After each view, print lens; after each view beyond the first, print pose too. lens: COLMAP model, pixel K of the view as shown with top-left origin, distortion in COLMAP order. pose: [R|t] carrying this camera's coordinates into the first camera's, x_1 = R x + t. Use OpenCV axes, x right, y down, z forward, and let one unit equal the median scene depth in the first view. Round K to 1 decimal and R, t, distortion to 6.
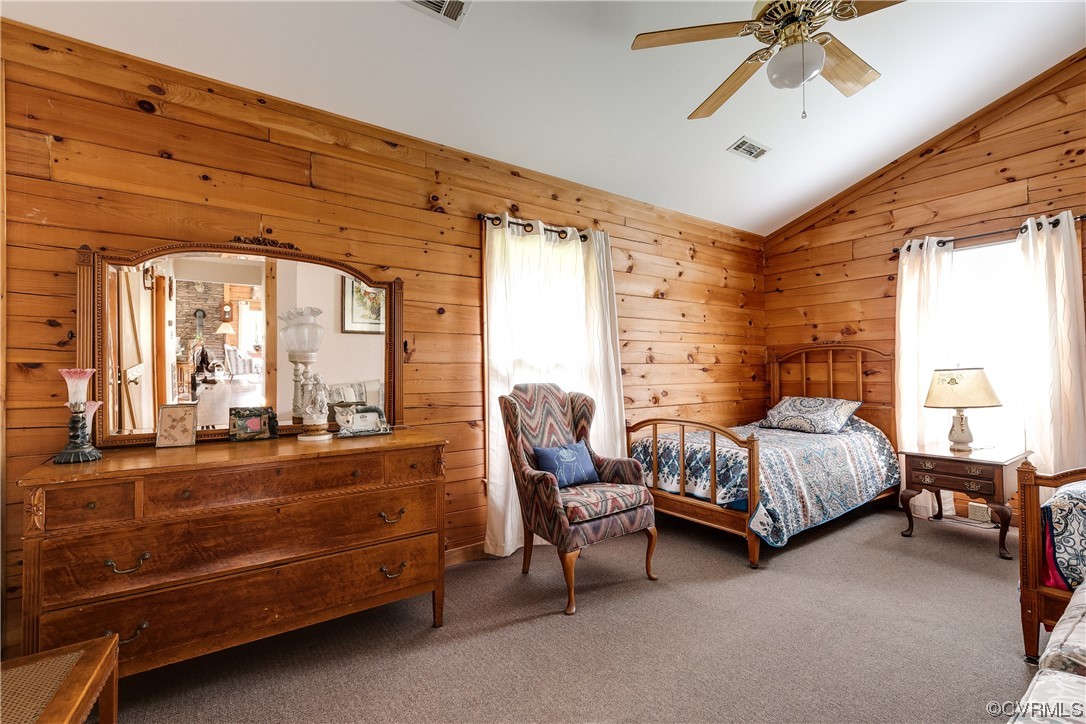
lens RADIAL K [[496.9, 0, 542.7], [0, 496.9, 364.6], [0, 0, 1]] dist [0.005768, -0.000399]
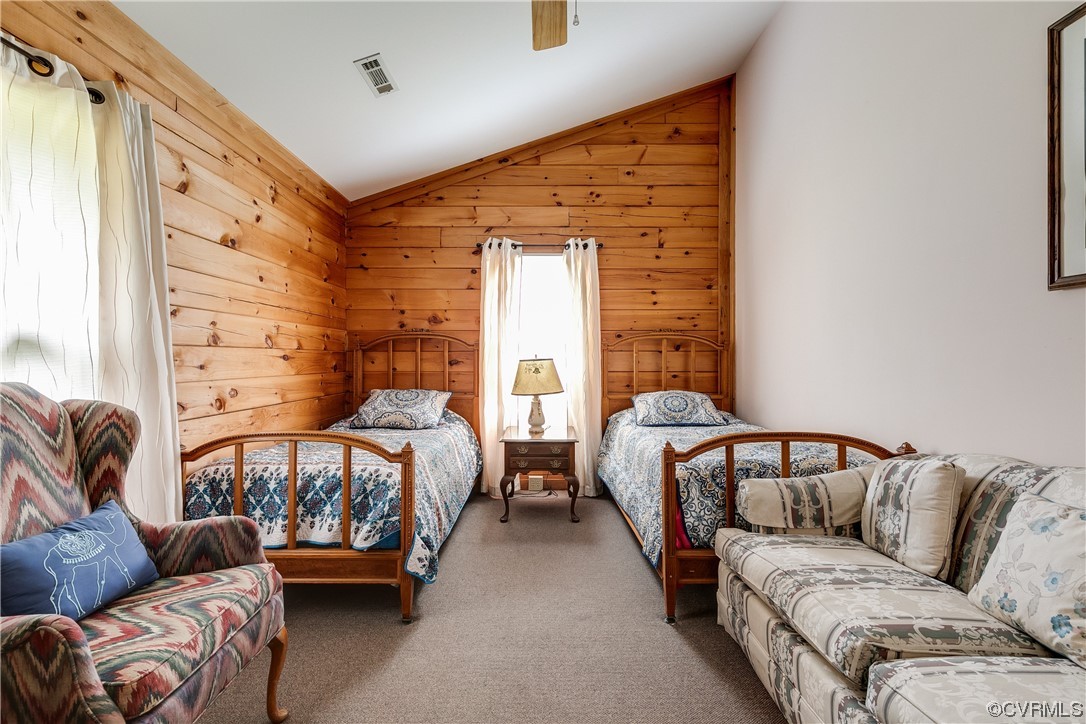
lens RADIAL K [[496.9, 0, 542.8], [0, 496.9, 353.8], [0, 0, 1]] dist [0.005768, -0.000399]
pose [[0.585628, 0.019170, 0.810353, -0.058932], [-0.017938, 0.999782, -0.010688, 0.007332], [-0.810381, -0.008277, 0.585844, 0.328552]]
